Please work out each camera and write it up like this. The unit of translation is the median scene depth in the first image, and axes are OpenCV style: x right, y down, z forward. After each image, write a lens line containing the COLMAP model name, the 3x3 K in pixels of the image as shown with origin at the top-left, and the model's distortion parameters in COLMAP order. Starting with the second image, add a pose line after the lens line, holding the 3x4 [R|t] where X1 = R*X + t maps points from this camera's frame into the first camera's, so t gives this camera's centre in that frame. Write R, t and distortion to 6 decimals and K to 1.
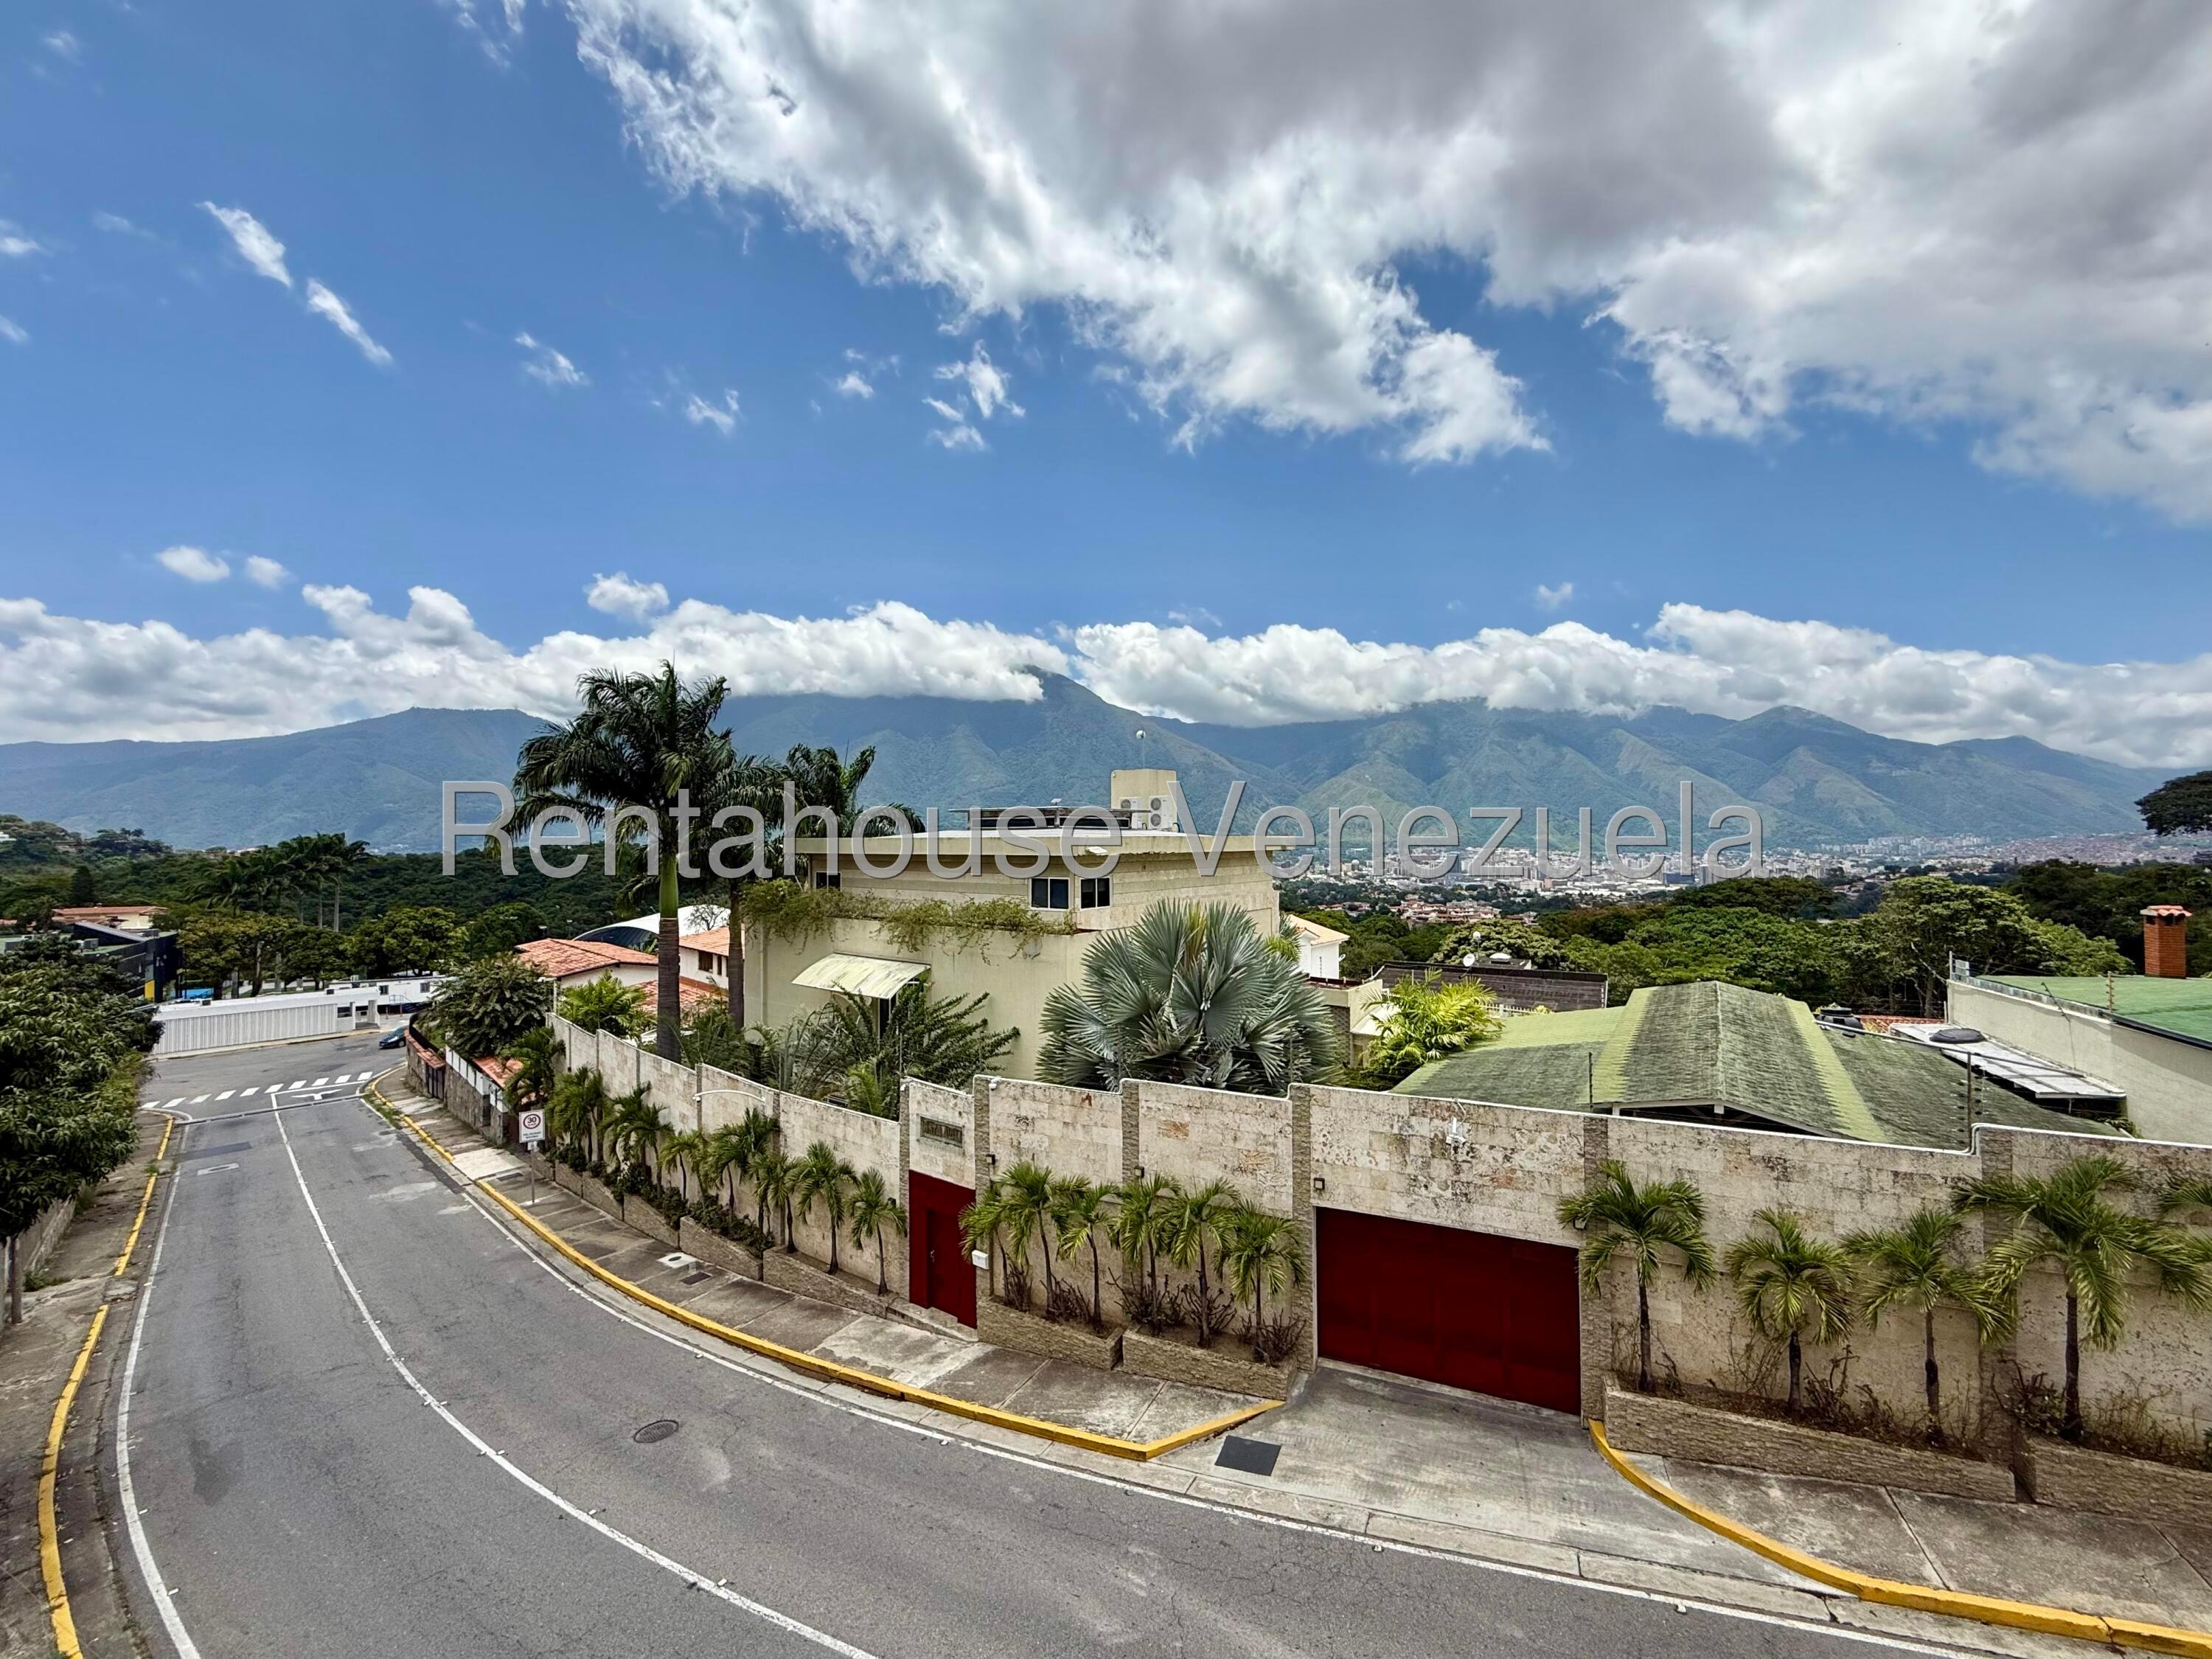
lens RADIAL K [[905.0, 0, 1106.0], [0, 905.0, 793.9], [0, 0, 1]] dist [-0.003395, 0.000222]
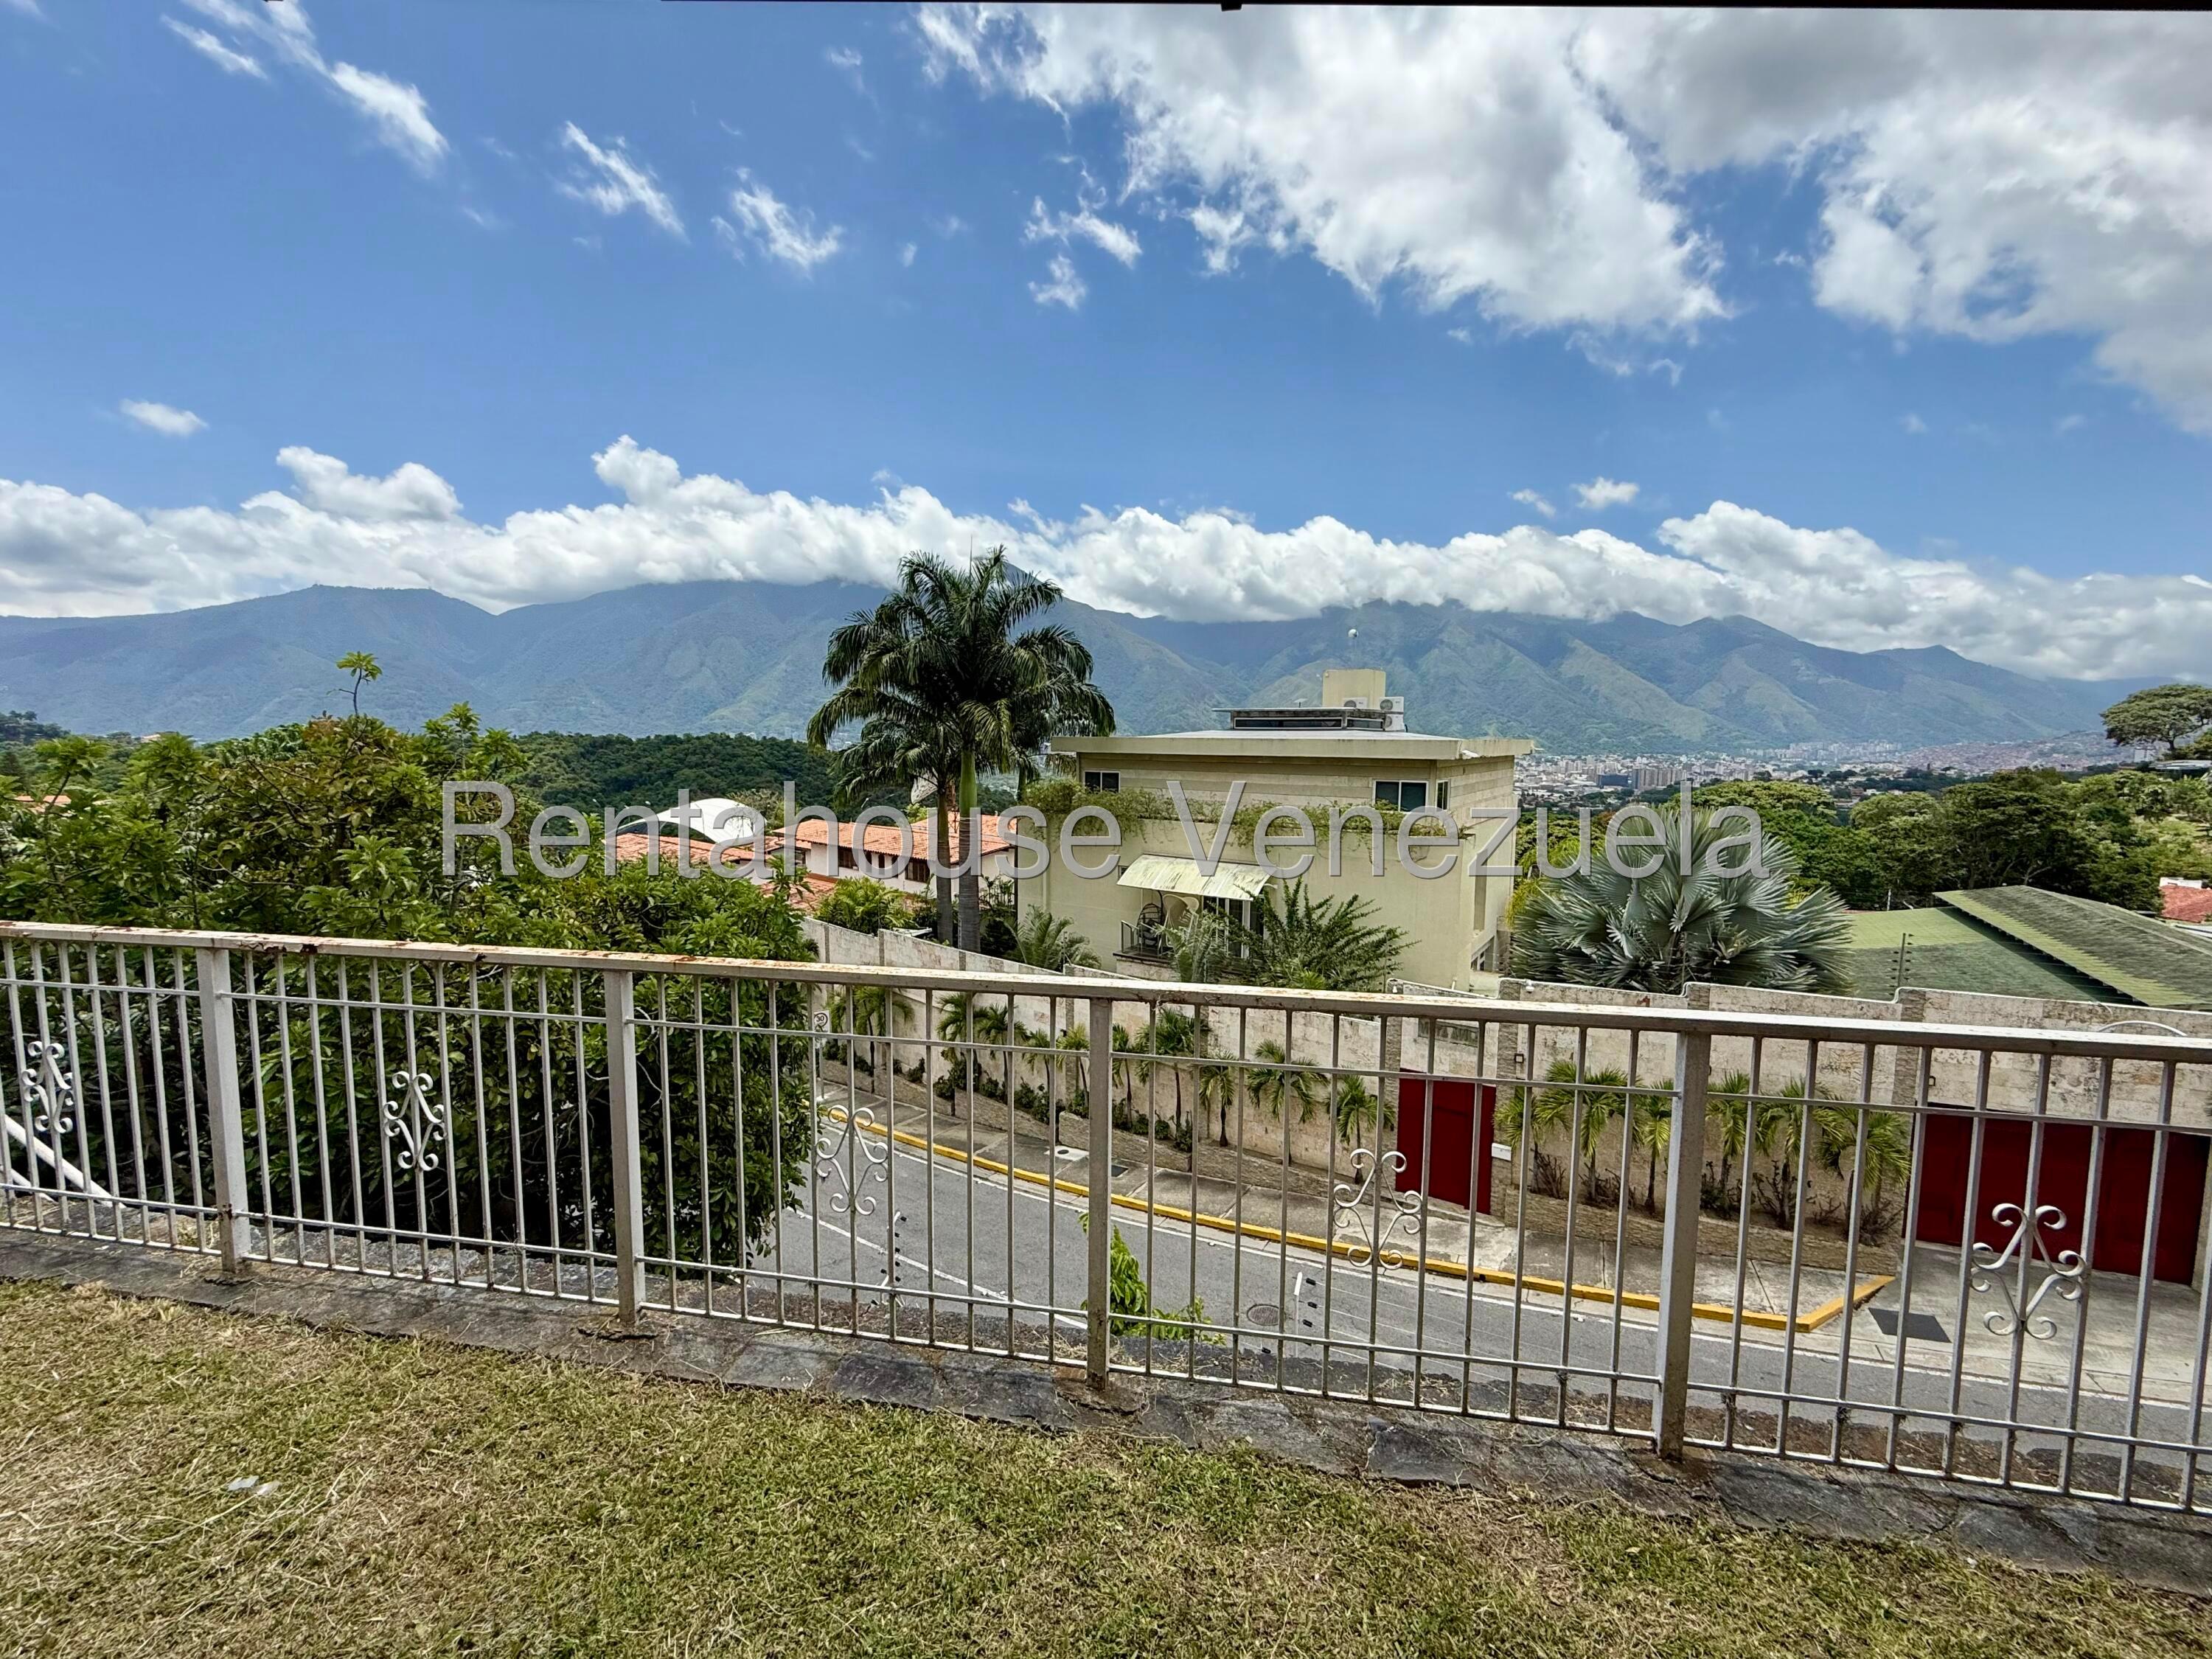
lens RADIAL K [[905.0, 0, 1101.0], [0, 905.0, 791.7], [0, 0, 1]] dist [-0.003395, 0.000222]
pose [[0.998387, 0.009180, 0.056022, -0.197242], [-0.015391, 0.993649, 0.111467, 0.000045], [-0.054643, -0.112150, 0.992188, 0.016253]]
